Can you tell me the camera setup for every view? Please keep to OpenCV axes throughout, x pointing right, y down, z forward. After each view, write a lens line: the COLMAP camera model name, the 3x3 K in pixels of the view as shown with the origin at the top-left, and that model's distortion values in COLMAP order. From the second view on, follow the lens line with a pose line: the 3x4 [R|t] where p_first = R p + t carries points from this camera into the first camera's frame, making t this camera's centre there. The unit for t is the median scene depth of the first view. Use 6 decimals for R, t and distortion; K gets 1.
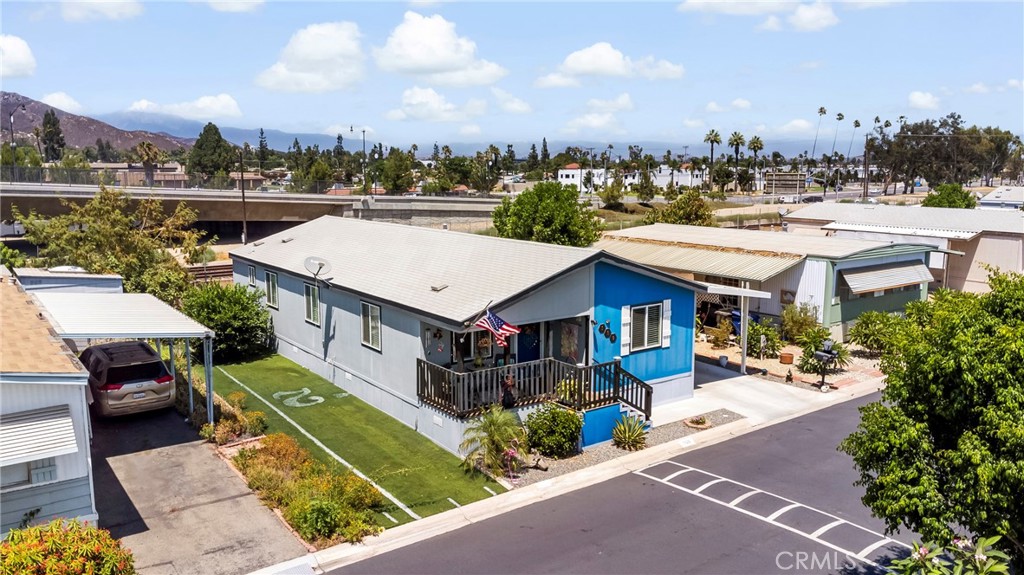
lens RADIAL K [[761.4, 0, 514.5], [0, 761.4, 288.4], [0, 0, 1]] dist [0.000783, -0.000396]
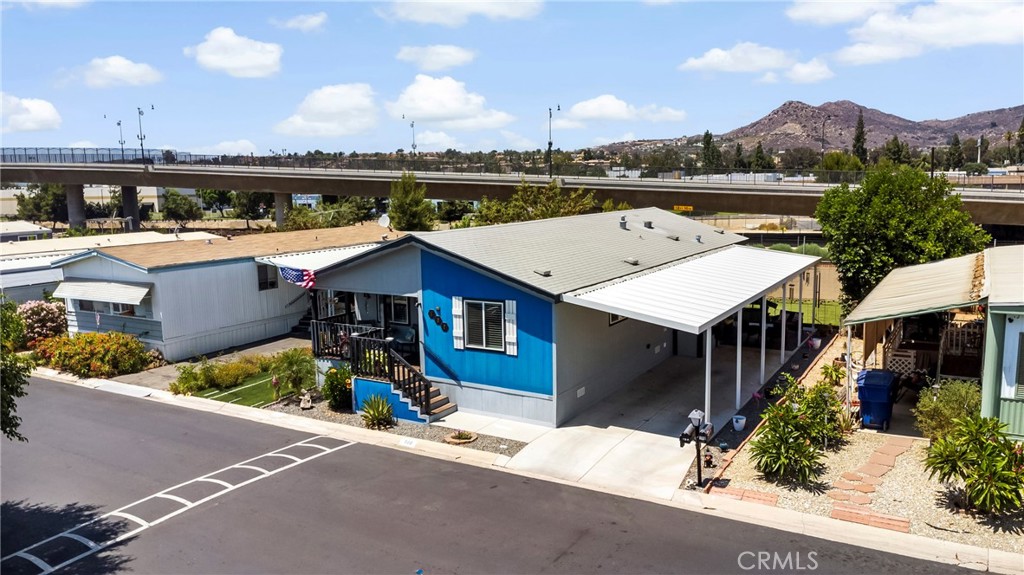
lens RADIAL K [[761.4, 0, 515.1], [0, 761.4, 286.4], [0, 0, 1]] dist [0.000783, -0.000396]
pose [[0.386933, 0.117248, -0.914623, 1.034039], [-0.122575, 0.989621, 0.075007, -0.069346], [0.913925, 0.083087, 0.397289, 0.679527]]
